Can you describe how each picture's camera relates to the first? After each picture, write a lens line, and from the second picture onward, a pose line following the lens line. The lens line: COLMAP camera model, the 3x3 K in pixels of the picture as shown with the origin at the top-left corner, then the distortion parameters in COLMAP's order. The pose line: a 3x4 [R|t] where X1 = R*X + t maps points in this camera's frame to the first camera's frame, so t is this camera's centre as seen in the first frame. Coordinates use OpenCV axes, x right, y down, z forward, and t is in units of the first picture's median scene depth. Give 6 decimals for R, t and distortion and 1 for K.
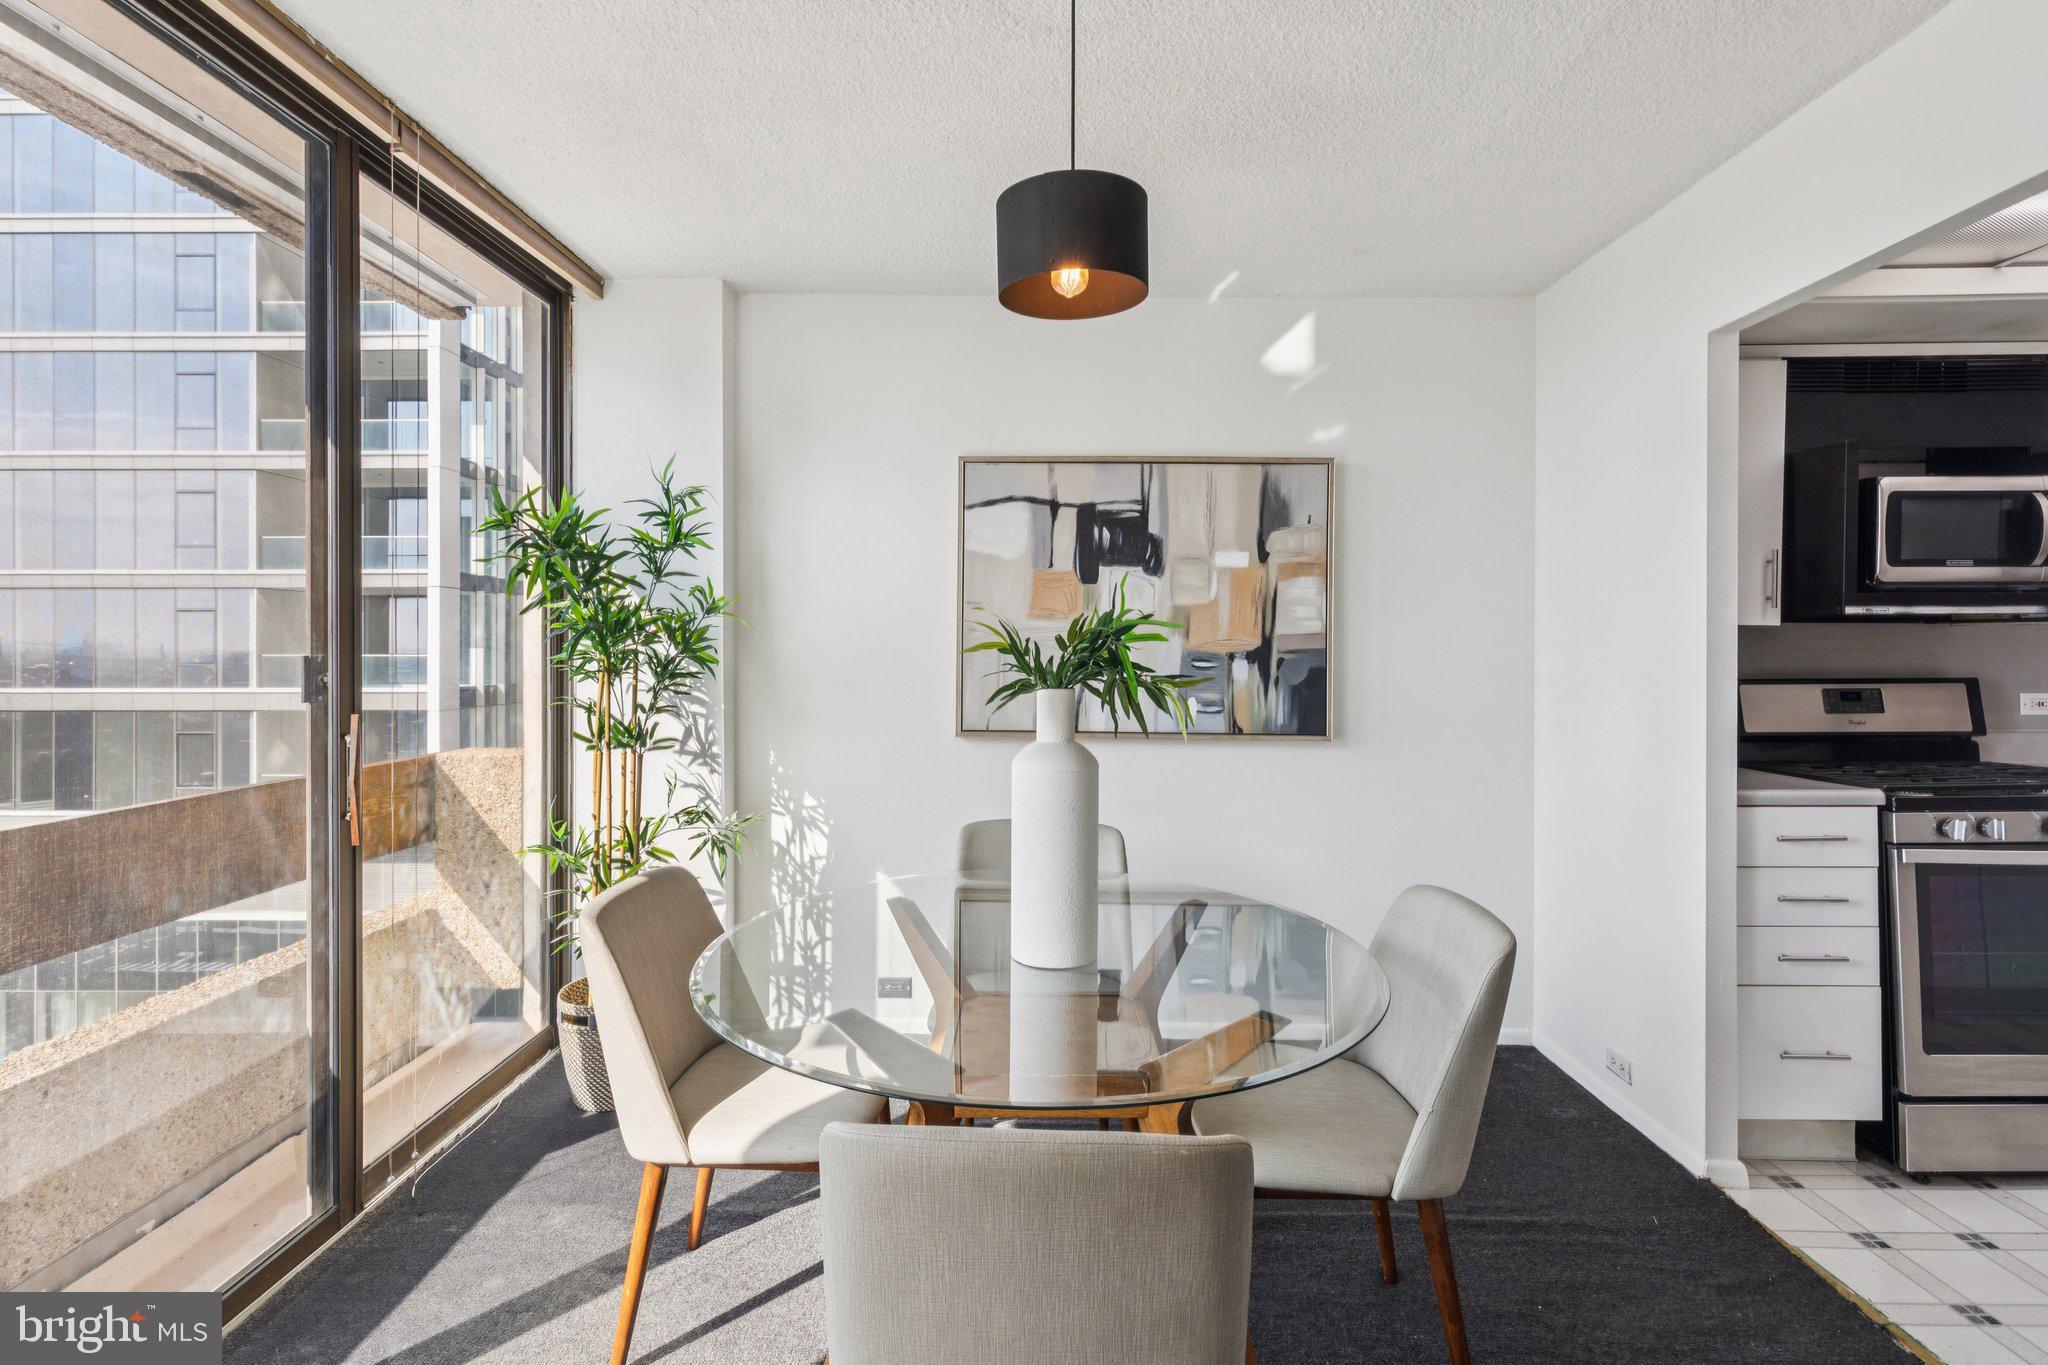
lens RADIAL K [[938.7, 0, 1028.7], [0, 938.7, 647.4], [0, 0, 1]] dist [0.010810, -0.000532]
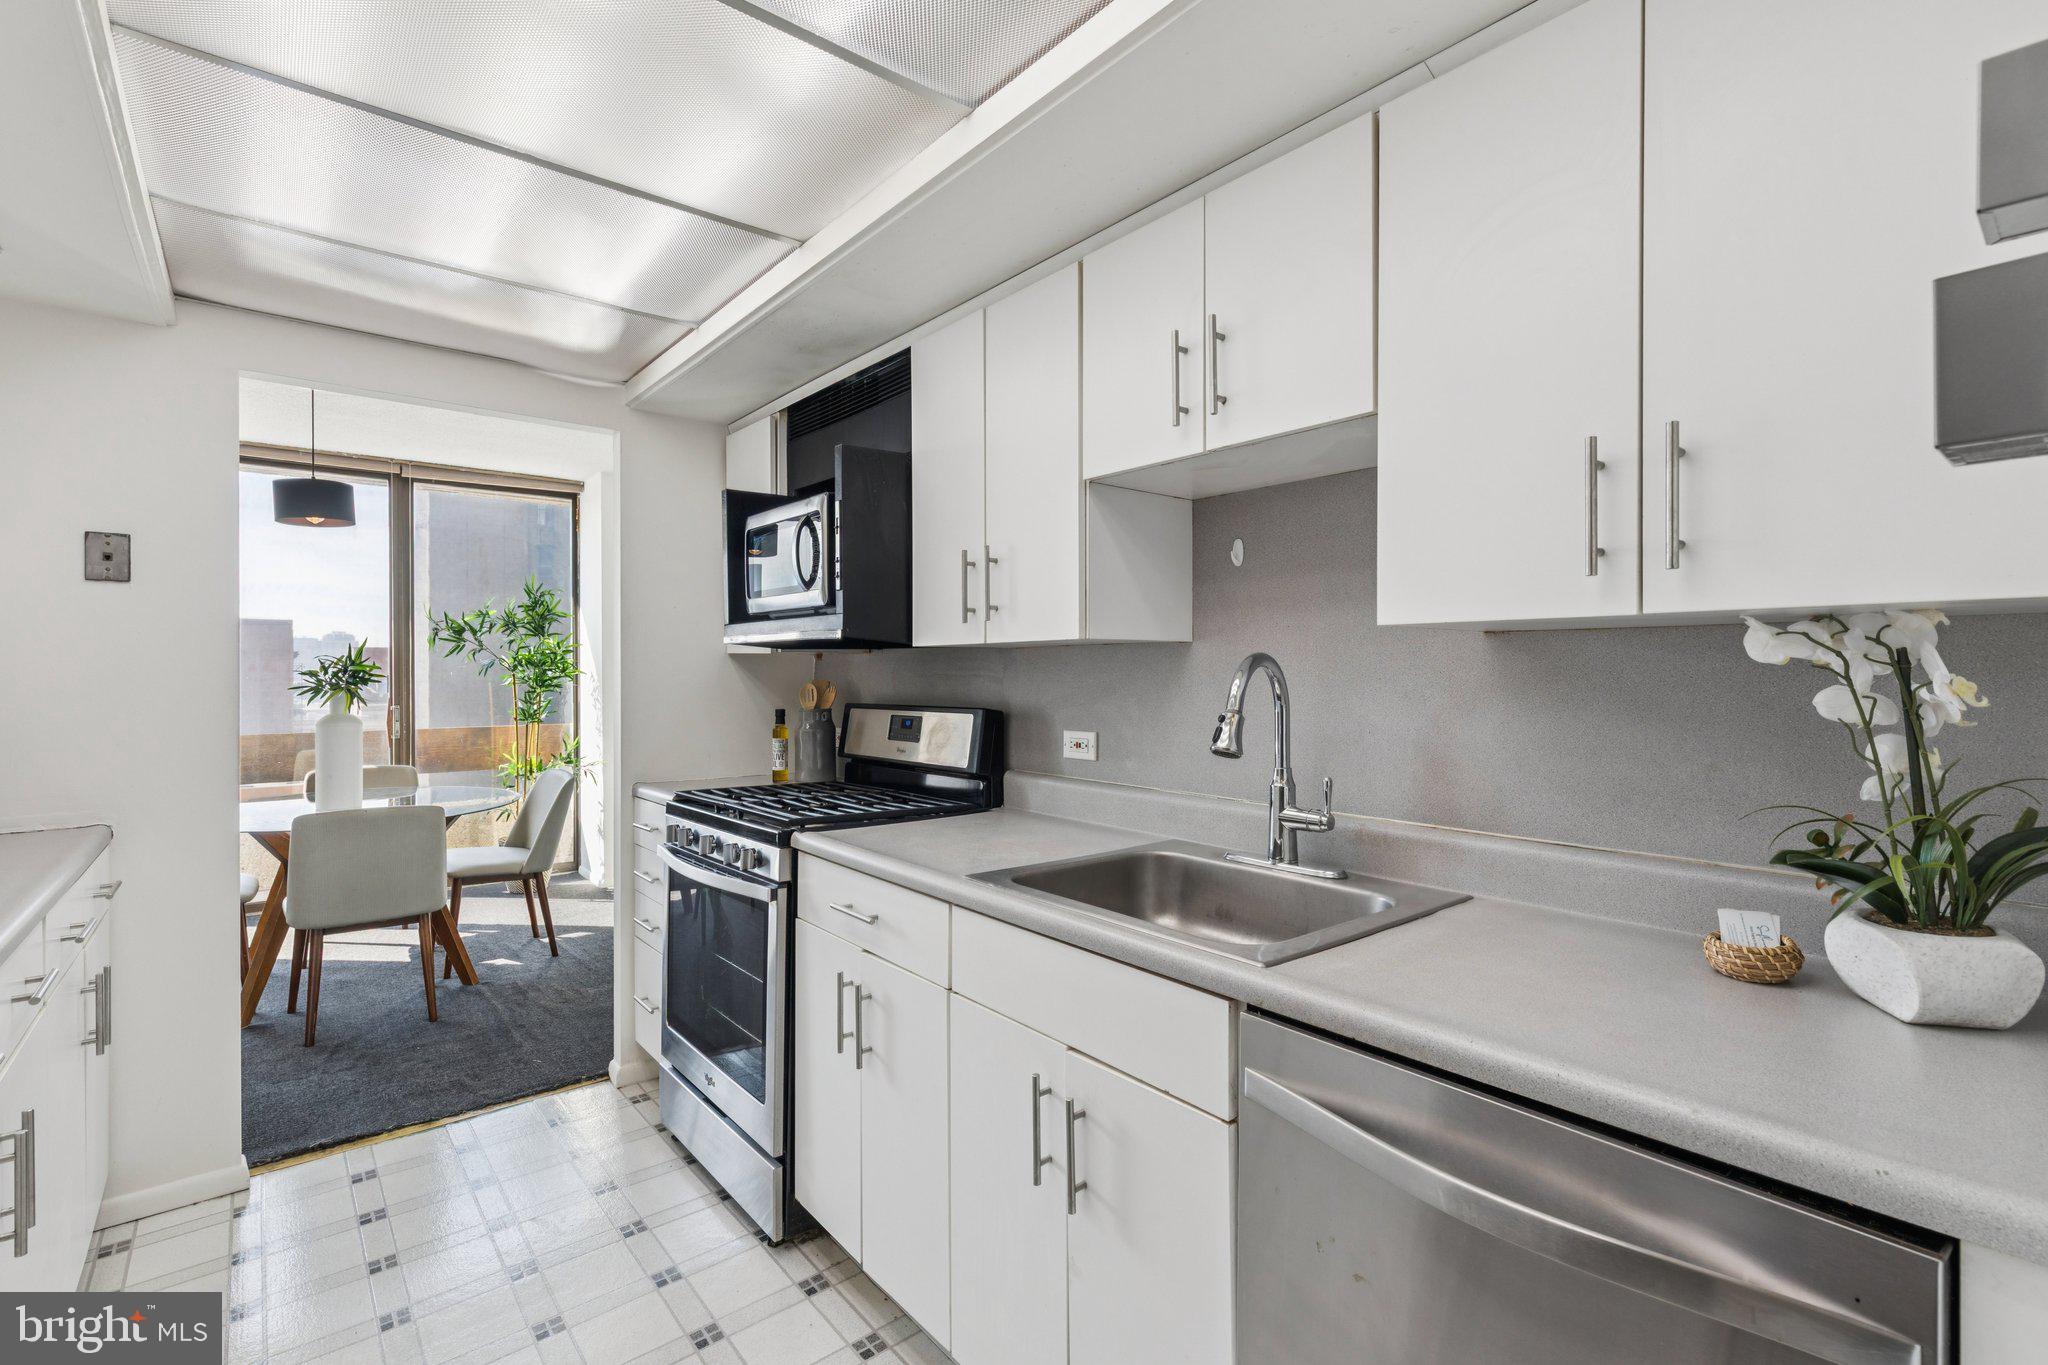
lens RADIAL K [[916.6, 0, 1015.5], [0, 916.6, 671.8], [0, 0, 1]] dist [0.007469, -0.001312]
pose [[0.646359, 0.001643, -0.763032, 1.554174], [-0.001235, 0.999999, 0.001107, -0.002492], [0.763032, 0.000227, 0.646360, 0.450054]]
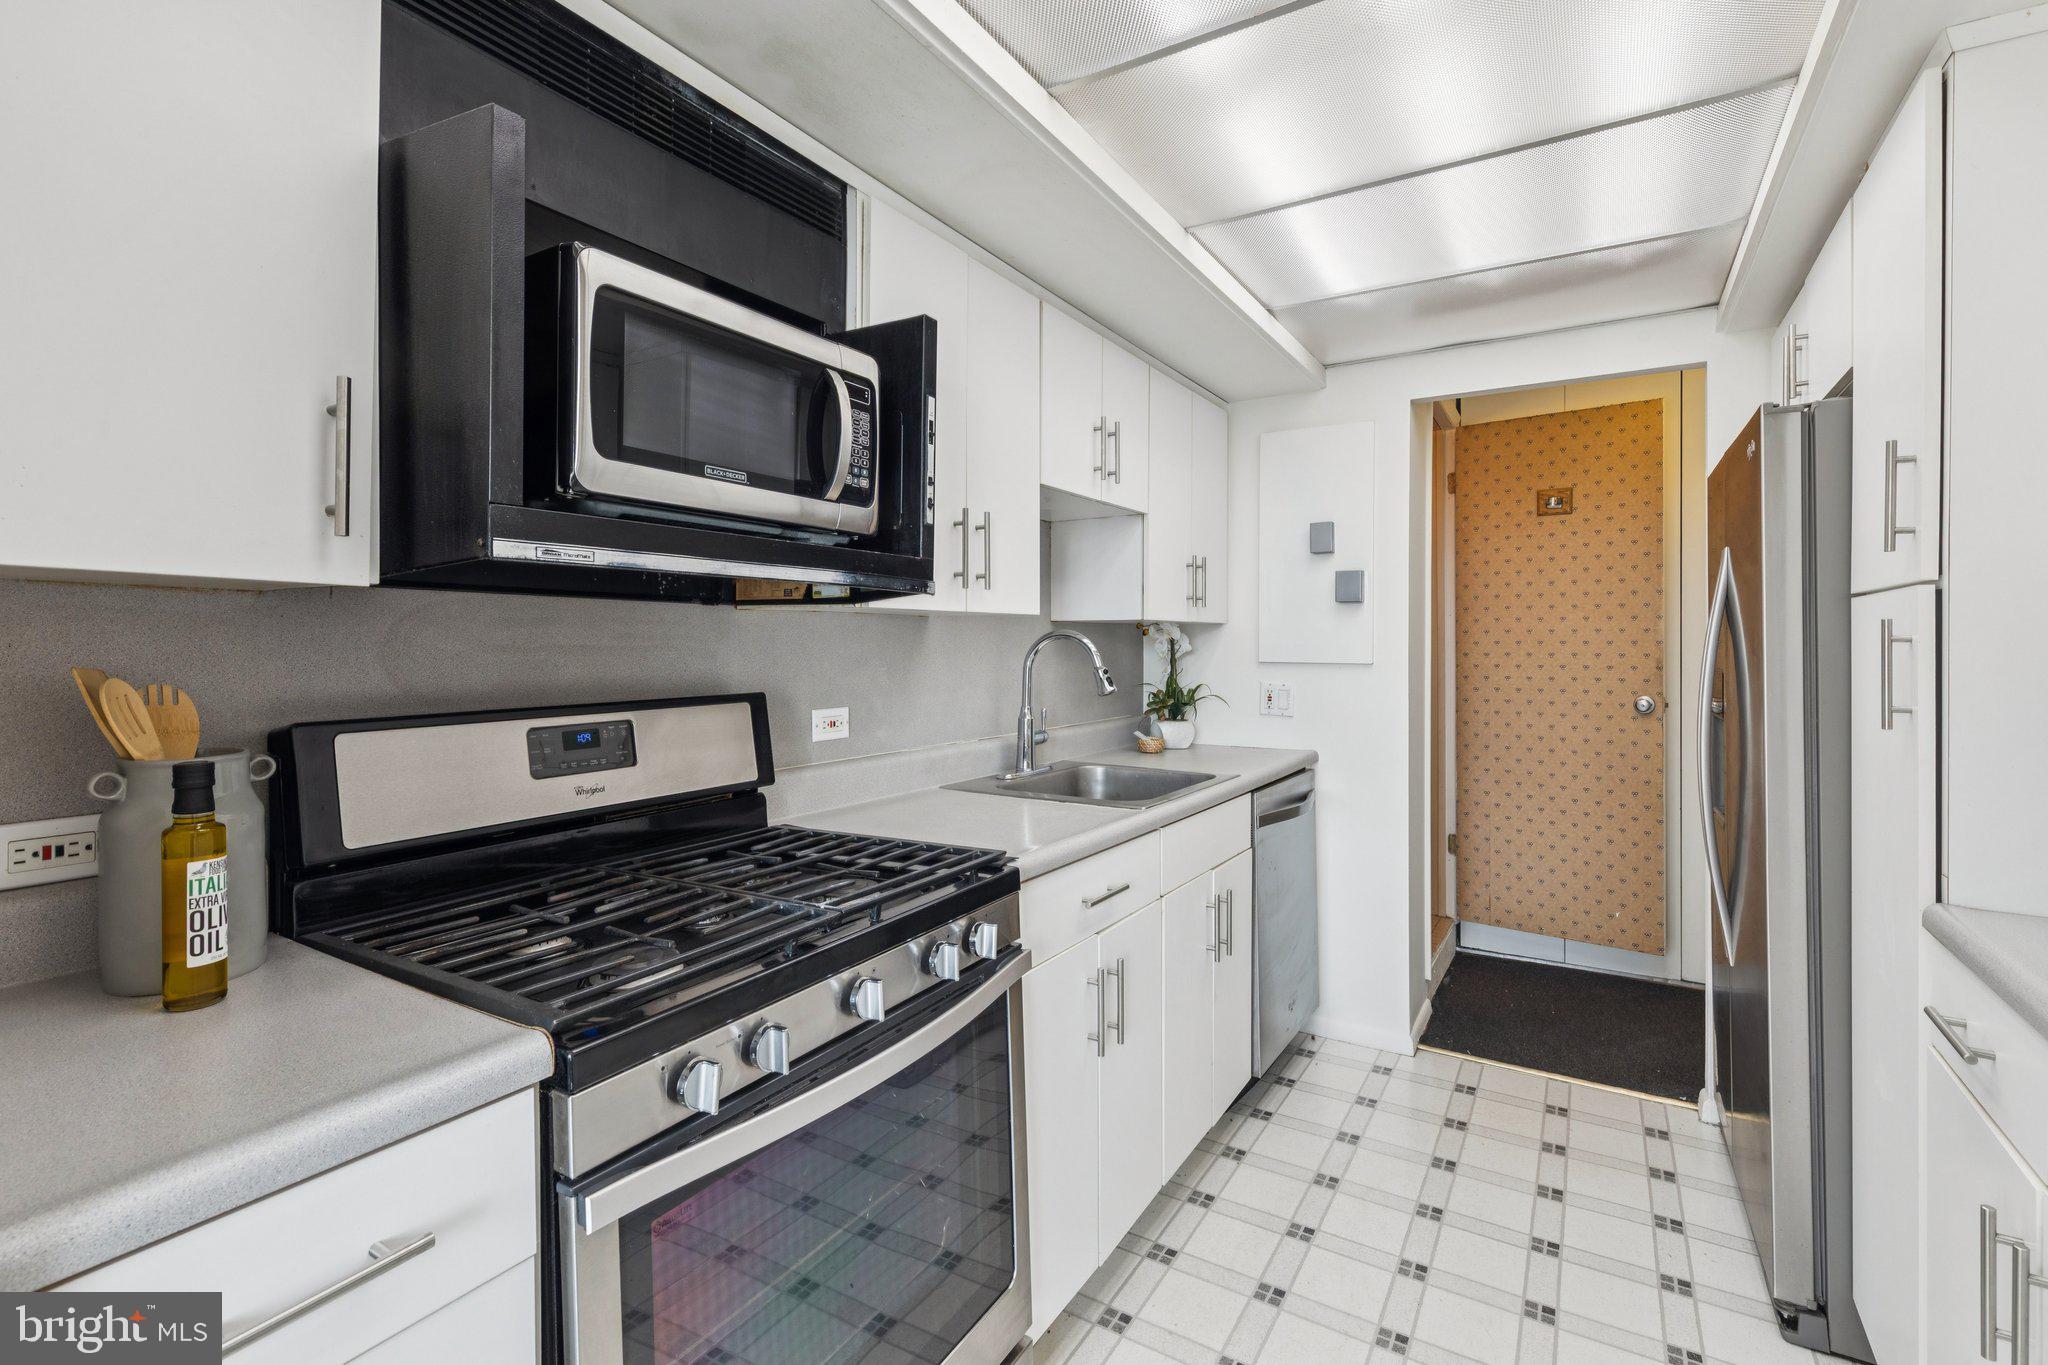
lens RADIAL K [[934.0, 0, 1030.5], [0, 934.0, 657.9], [0, 0, 1]] dist [0.016470, -0.000833]
pose [[0.507928, -0.011979, 0.861317, 0.521228], [-0.000402, 0.999900, 0.014143, 0.000068], [-0.861400, -0.007530, 0.507872, 0.499427]]
